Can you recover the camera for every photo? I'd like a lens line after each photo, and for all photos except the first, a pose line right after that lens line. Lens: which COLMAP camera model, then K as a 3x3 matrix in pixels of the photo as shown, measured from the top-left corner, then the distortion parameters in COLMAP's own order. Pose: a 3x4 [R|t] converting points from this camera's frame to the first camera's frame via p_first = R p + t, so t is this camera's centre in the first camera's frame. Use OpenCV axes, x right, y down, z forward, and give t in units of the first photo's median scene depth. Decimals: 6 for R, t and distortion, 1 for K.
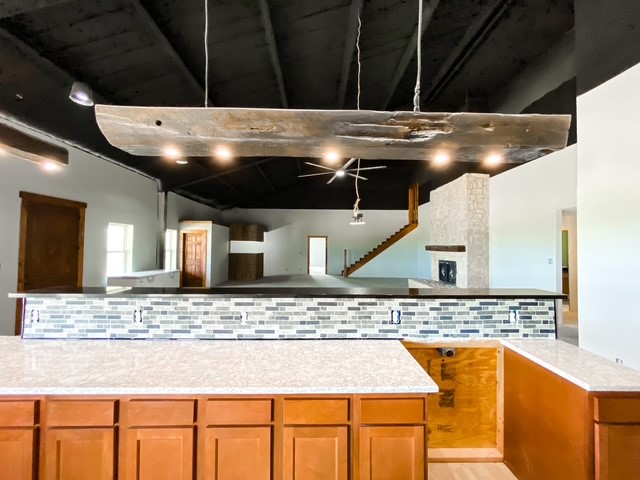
lens RADIAL K [[261.7, 0, 320.7], [0, 261.7, 239.7], [0, 0, 1]] dist [0.001271, 0.000138]
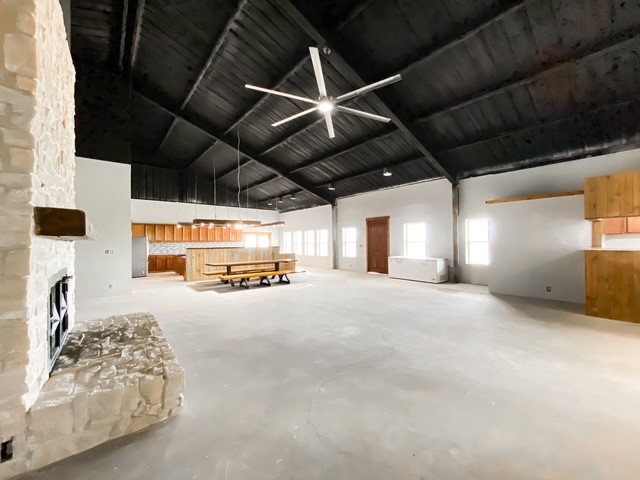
lens RADIAL K [[261.7, 0, 320.7], [0, 261.7, 239.7], [0, 0, 1]] dist [0.001271, 0.000138]
pose [[-0.785703, -0.010564, -0.618514, 2.036677], [0.016443, 0.999144, -0.037952, 0.292656], [0.618386, -0.039989, -0.784857, 6.618536]]
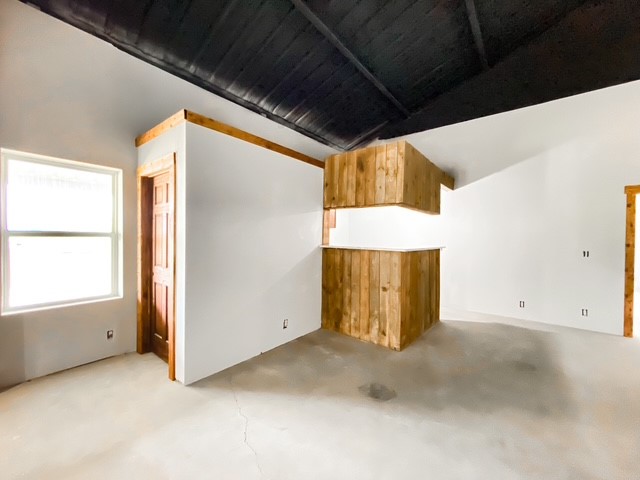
lens RADIAL K [[261.7, 0, 320.7], [0, 261.7, 239.7], [0, 0, 1]] dist [0.001271, 0.000138]
pose [[0.783514, 0.026638, -0.620803, -0.906800], [0.000825, 0.999035, 0.043909, 0.171975], [0.621373, -0.034915, 0.782736, 4.531765]]
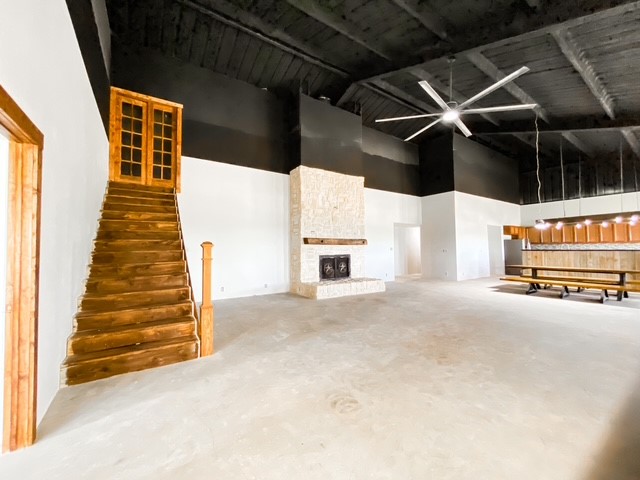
lens RADIAL K [[254.3, 0, 319.7], [0, 254.3, 242.8], [0, 0, 1]] dist [0.000680, 0.000017]
pose [[-0.555335, 0.016904, 0.831455, -1.117666], [-0.017472, 0.999336, -0.031988, 0.315200], [-0.831443, -0.032291, -0.554671, 7.248671]]
